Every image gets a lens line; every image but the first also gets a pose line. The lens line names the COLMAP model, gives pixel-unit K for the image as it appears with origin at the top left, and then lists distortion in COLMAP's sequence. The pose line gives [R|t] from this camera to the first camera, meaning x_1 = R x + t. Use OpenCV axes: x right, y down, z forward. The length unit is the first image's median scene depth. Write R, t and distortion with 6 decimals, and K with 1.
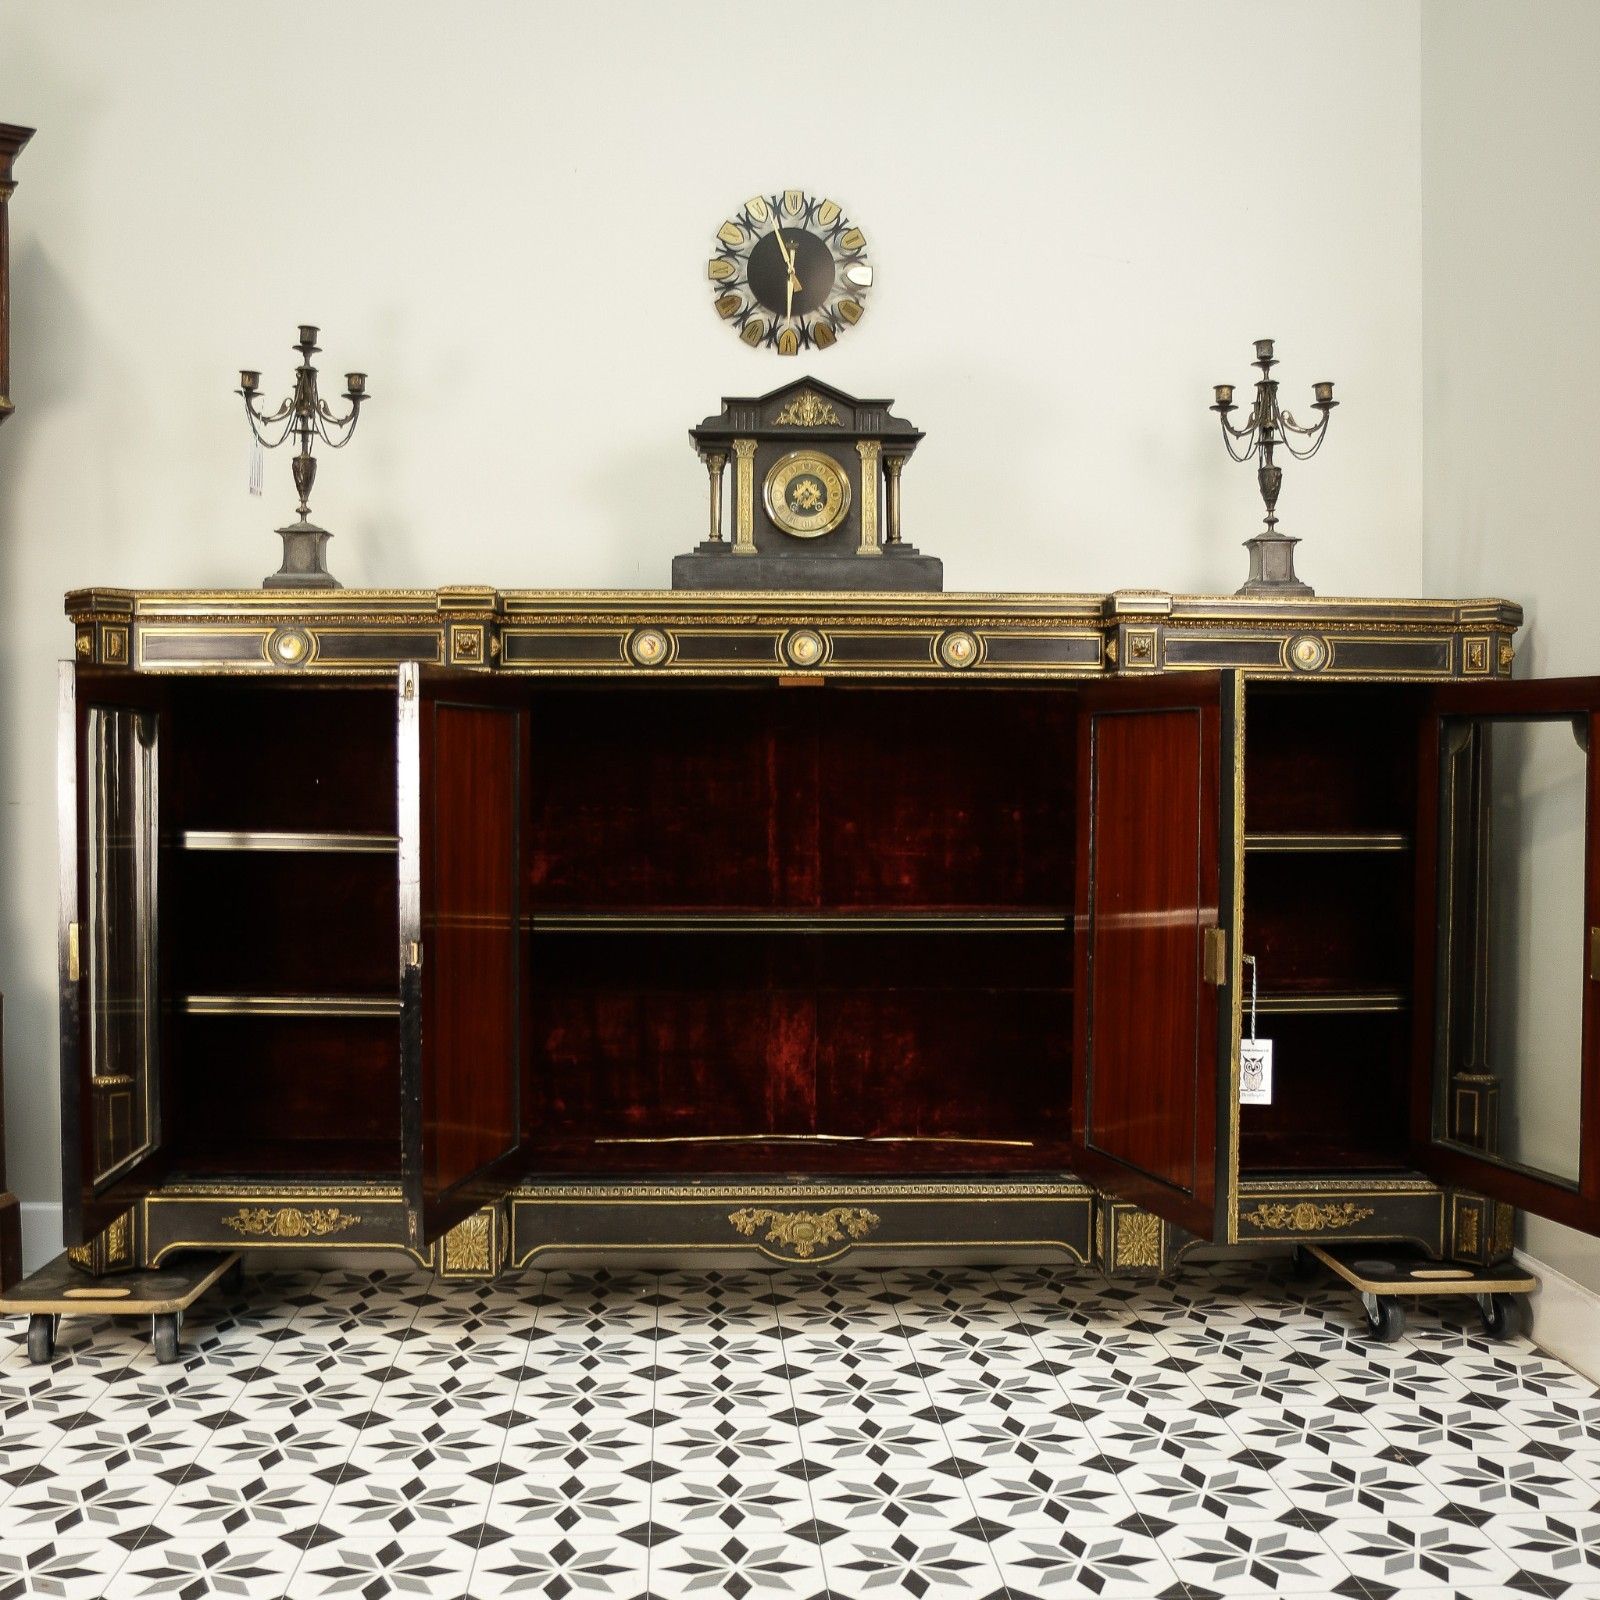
lens RADIAL K [[1864.9, 0, 810.9], [0, 1864.9, 811.6], [0, 0, 1]] dist [-0.066249, 0.000000]
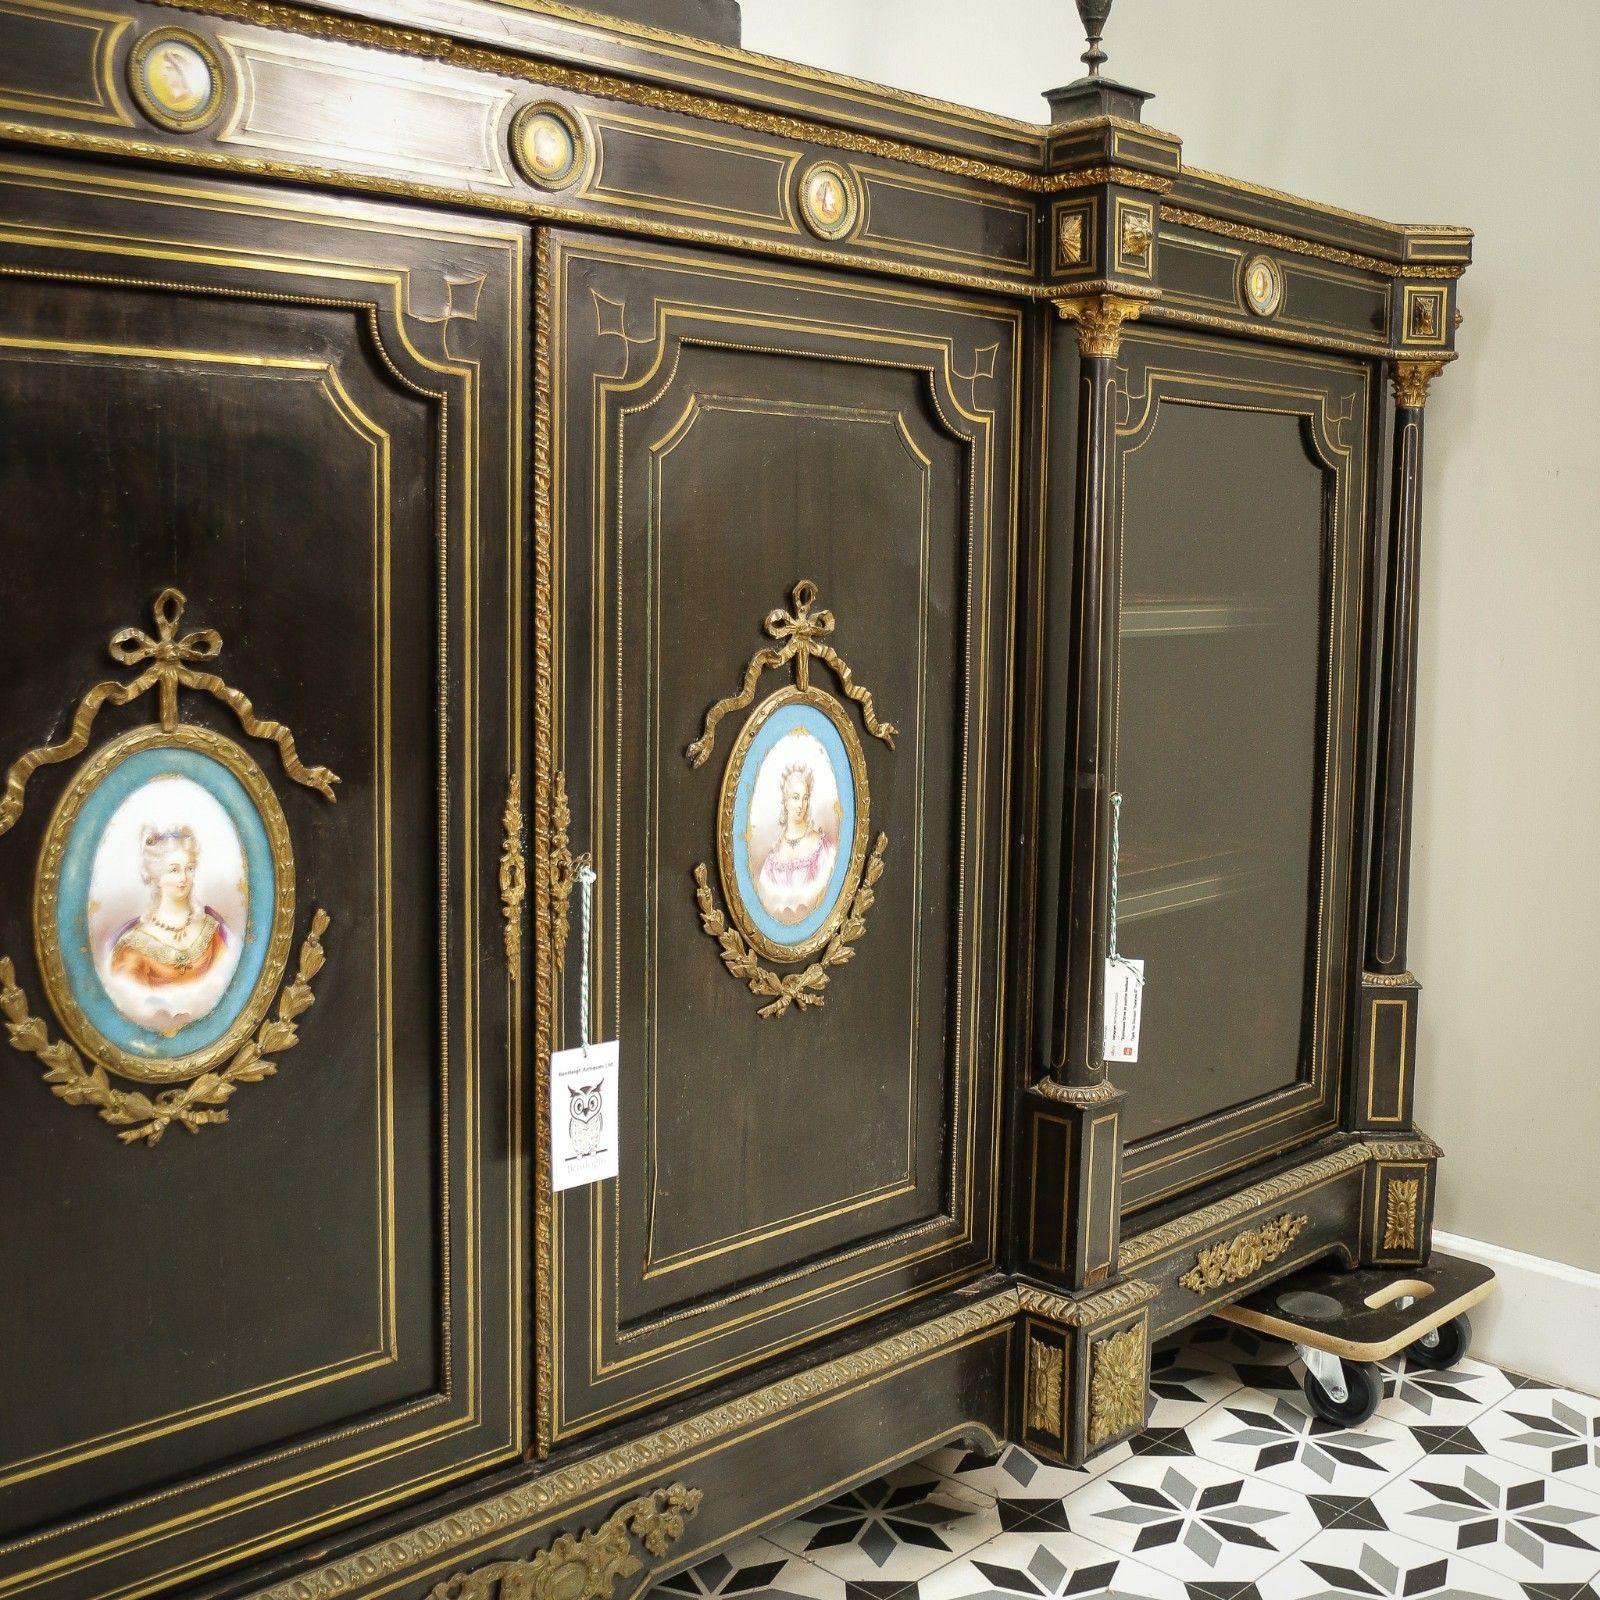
lens RADIAL K [[1909.2, 0, 792.1], [0, 1909.2, 707.6], [0, 0, 1]] dist [-0.068533, 0.000000]
pose [[0.749432, -0.050553, 0.660148, -0.230201], [0.007256, 0.997648, 0.068160, 0.003028], [-0.662041, -0.046291, 0.748036, 0.655575]]
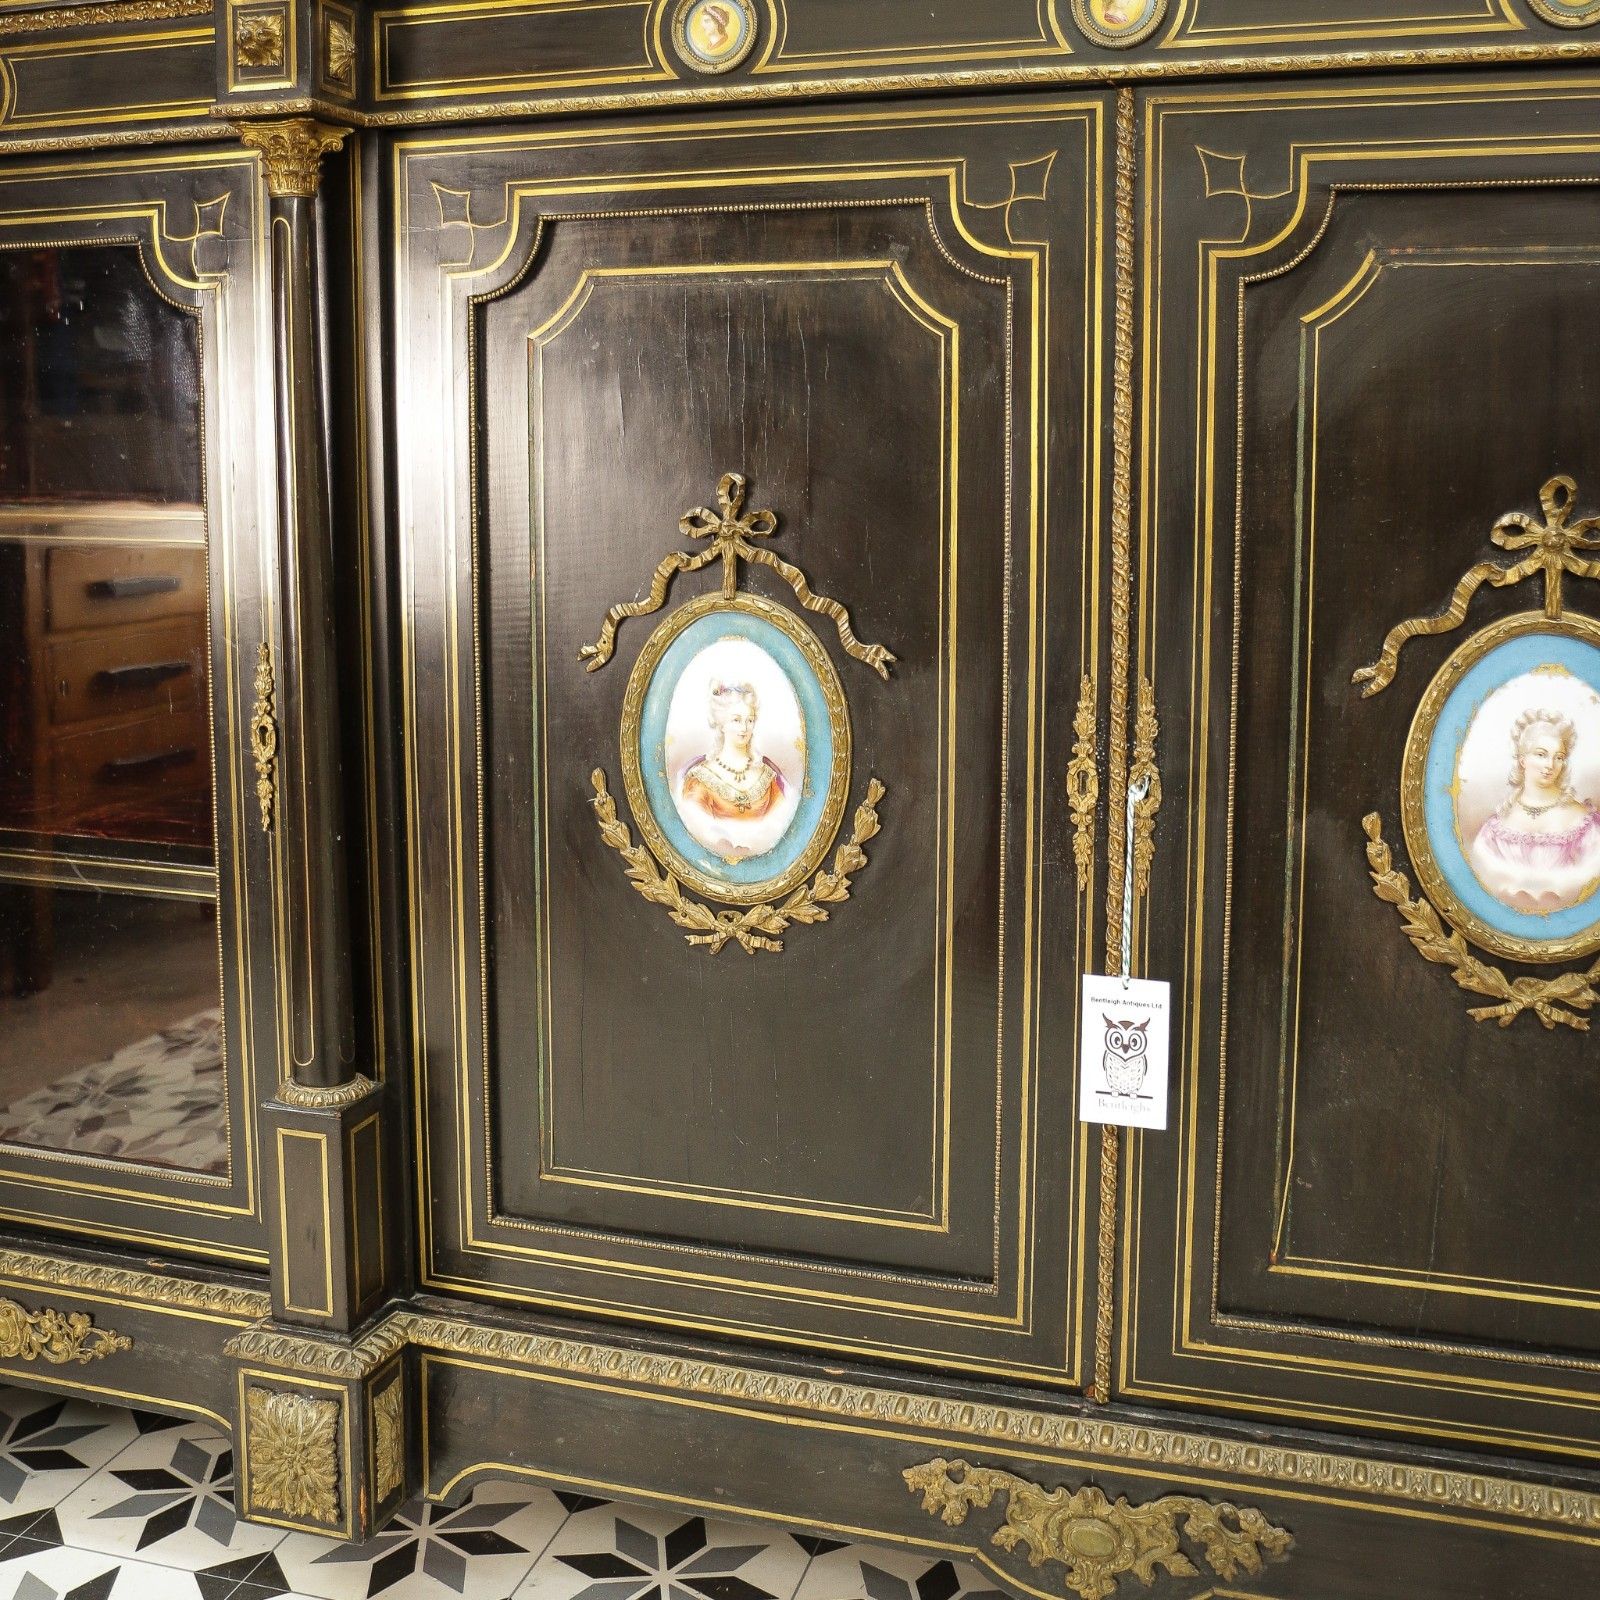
lens RADIAL K [[1920.0, 0, 777.9], [0, 1920.0, 639.9], [0, 0, 1]] dist [-0.067332, 0.000000]
pose [[0.937137, 0.030924, -0.347589, 0.065714], [-0.001706, 0.996460, 0.084050, 0.004927], [0.348957, -0.078173, 0.933872, 0.615771]]
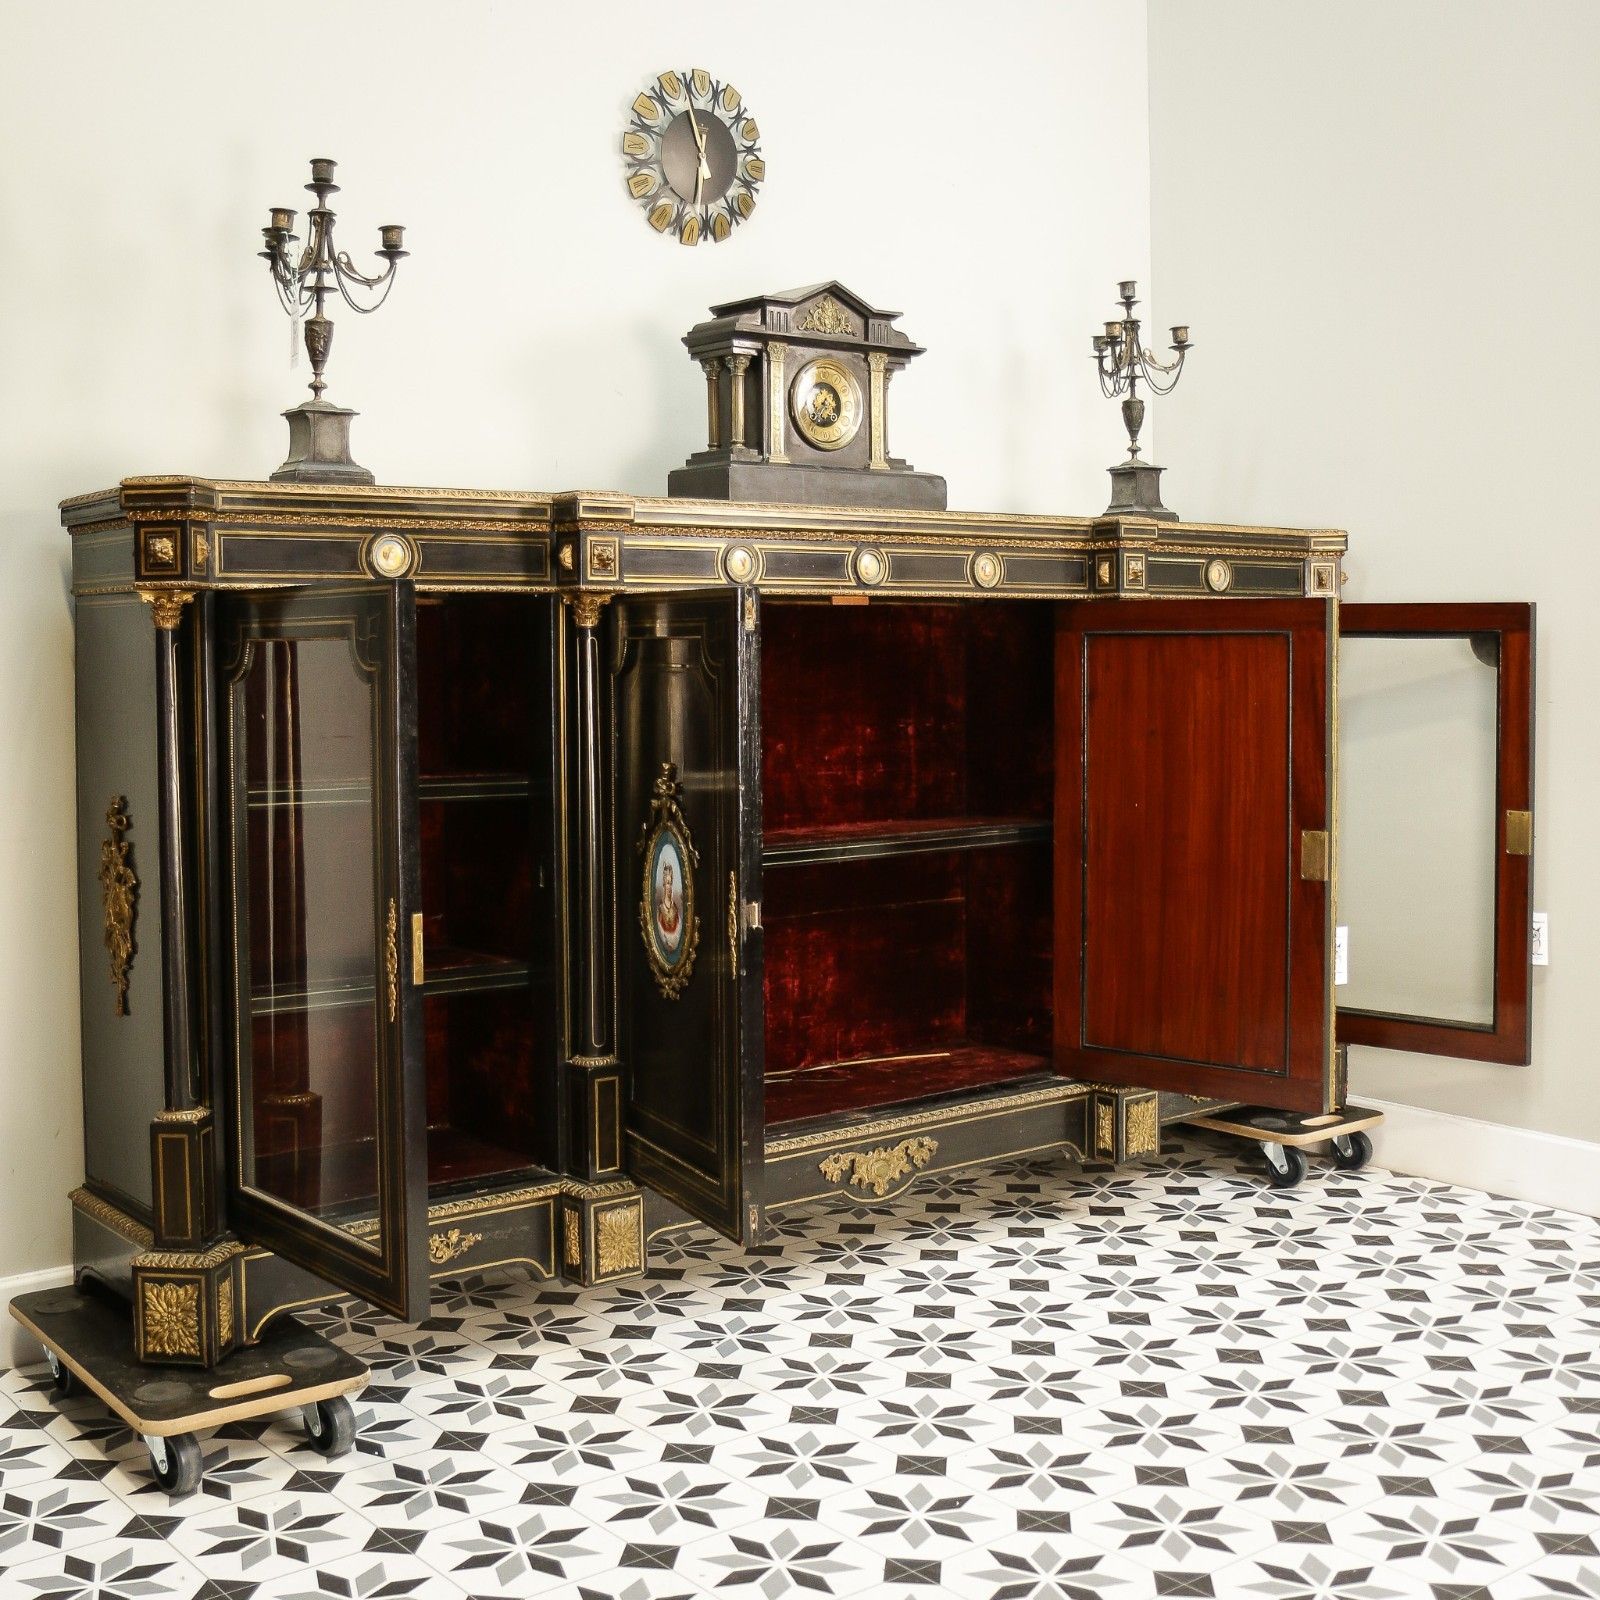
lens RADIAL K [[1996.3, 0, 731.6], [0, 1996.3, 713.5], [0, 0, 1]] dist [-0.070991, 0.000000]
pose [[0.832017, -0.028568, 0.554013, -0.628605], [0.024585, 0.999591, 0.014624, -0.028047], [-0.554204, 0.001453, 0.832379, 0.178634]]
